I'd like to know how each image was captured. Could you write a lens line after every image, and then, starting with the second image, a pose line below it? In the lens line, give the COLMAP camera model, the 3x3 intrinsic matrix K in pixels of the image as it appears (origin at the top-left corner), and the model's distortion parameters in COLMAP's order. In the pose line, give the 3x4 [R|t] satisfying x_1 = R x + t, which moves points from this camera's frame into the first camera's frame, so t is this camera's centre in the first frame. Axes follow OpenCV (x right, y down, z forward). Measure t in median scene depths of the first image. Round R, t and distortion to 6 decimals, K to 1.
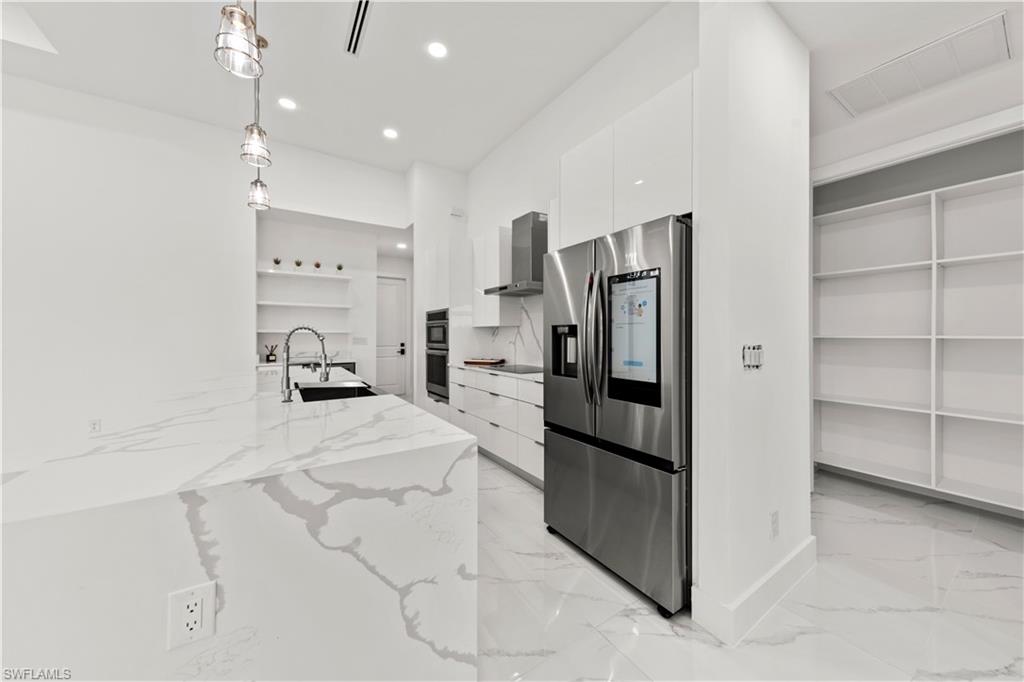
lens RADIAL K [[355.6, 0, 513.5], [0, 355.6, 335.2], [0, 0, 1]] dist [0.013819, -0.003659]
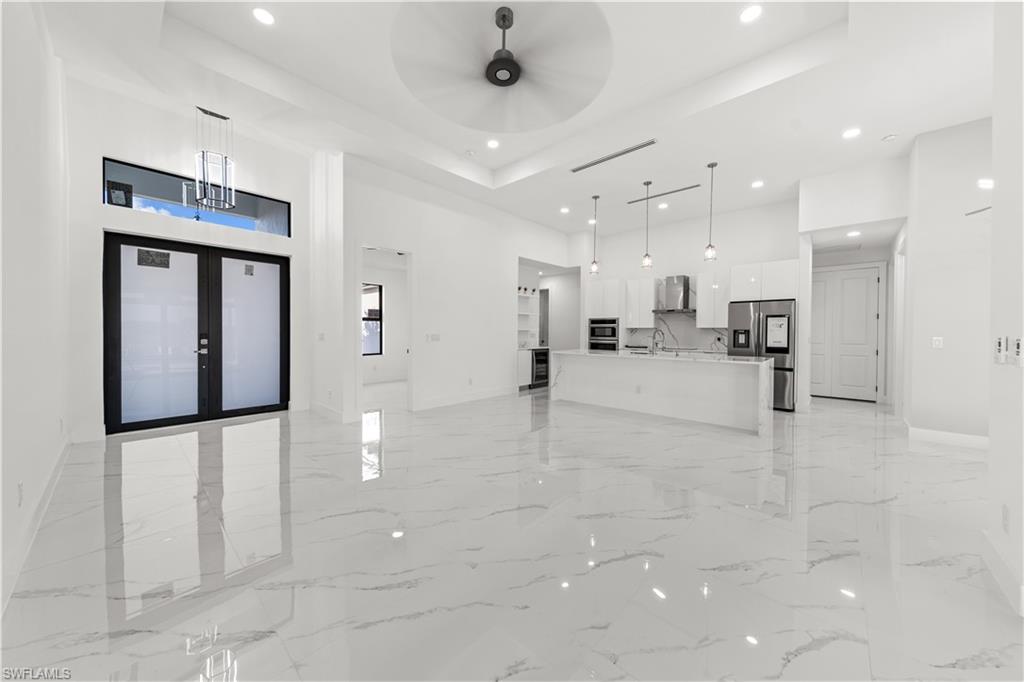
lens RADIAL K [[353.2, 0, 514.9], [0, 353.2, 337.6], [0, 0, 1]] dist [0.005025, -0.000306]
pose [[0.968323, -0.000814, 0.249698, -2.275522], [-0.004046, 0.999812, 0.018950, -0.011075], [-0.249667, -0.019360, 0.968138, -1.270815]]
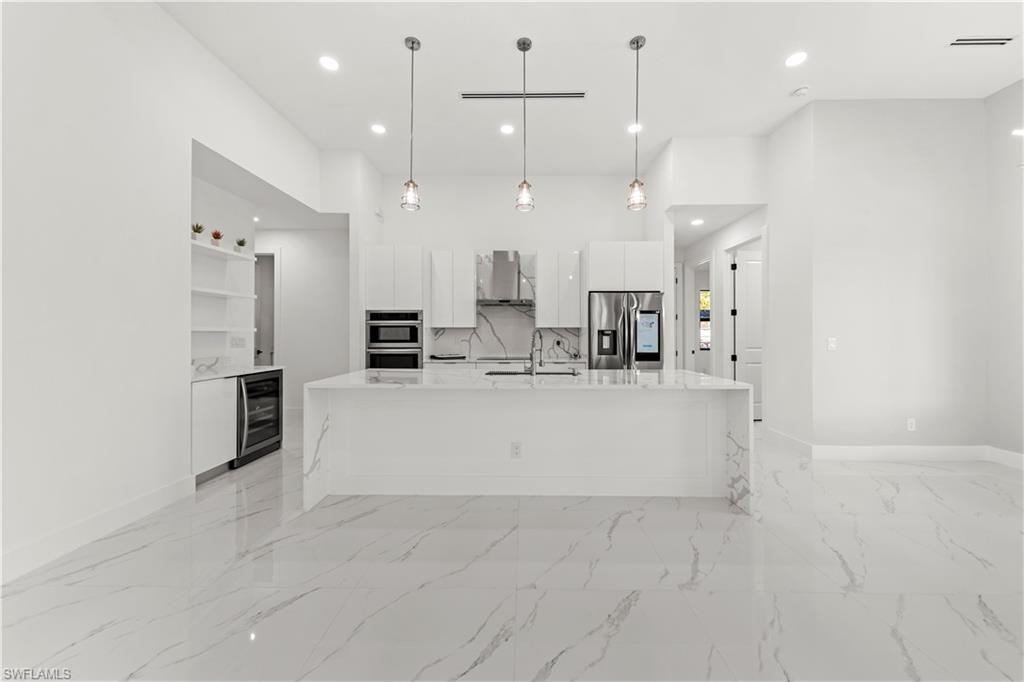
lens RADIAL K [[357.1, 0, 517.4], [0, 357.1, 336.1], [0, 0, 1]] dist [0.006602, -0.000225]
pose [[0.564571, -0.004532, 0.825372, -1.815678], [-0.000317, 0.999984, 0.005708, -0.004547], [-0.825384, -0.003485, 0.564561, 0.254982]]
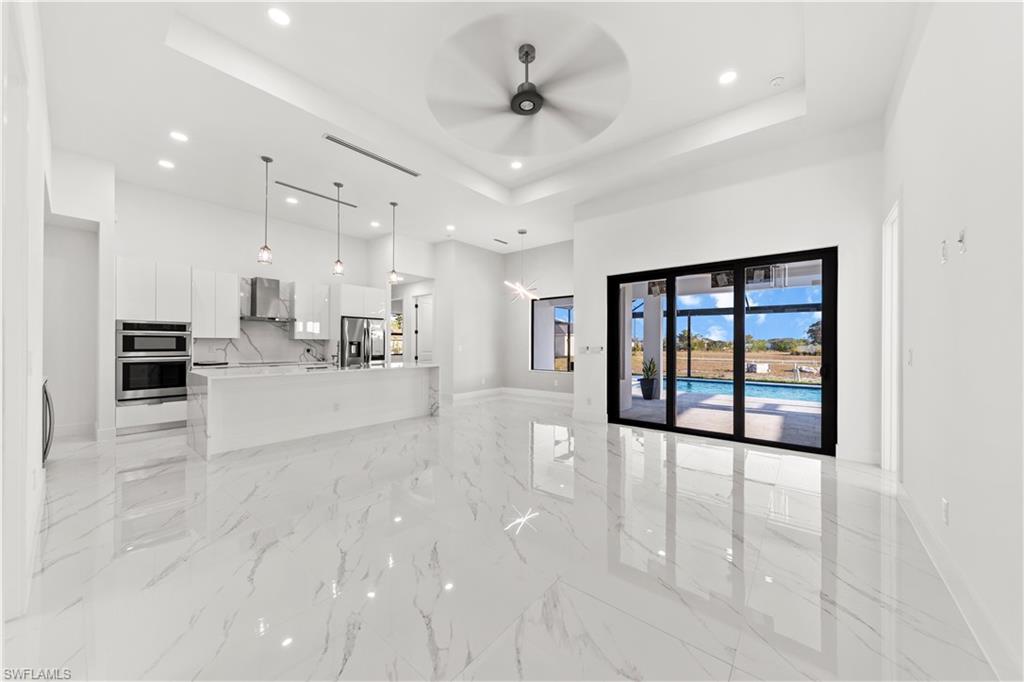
lens RADIAL K [[357.1, 0, 517.4], [0, 357.1, 336.1], [0, 0, 1]] dist [0.006602, -0.000225]
pose [[-0.309192, 0.022992, 0.950722, -3.392133], [-0.002060, 0.999689, -0.024846, 0.000561], [-0.950997, -0.009640, -0.309049, 0.581067]]
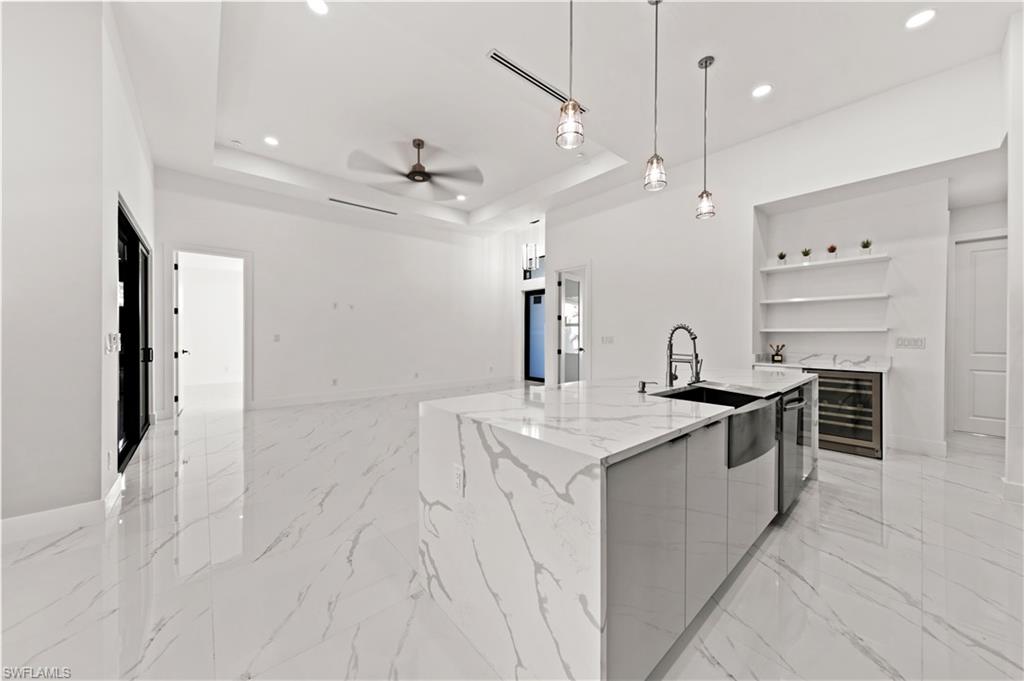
lens RADIAL K [[353.2, 0, 514.9], [0, 353.2, 337.1], [0, 0, 1]] dist [0.005025, -0.000306]
pose [[0.134883, 0.006459, -0.990841, 0.369057], [-0.000148, 0.999979, 0.006499, 0.002565], [0.990862, -0.000730, 0.134881, 0.384124]]
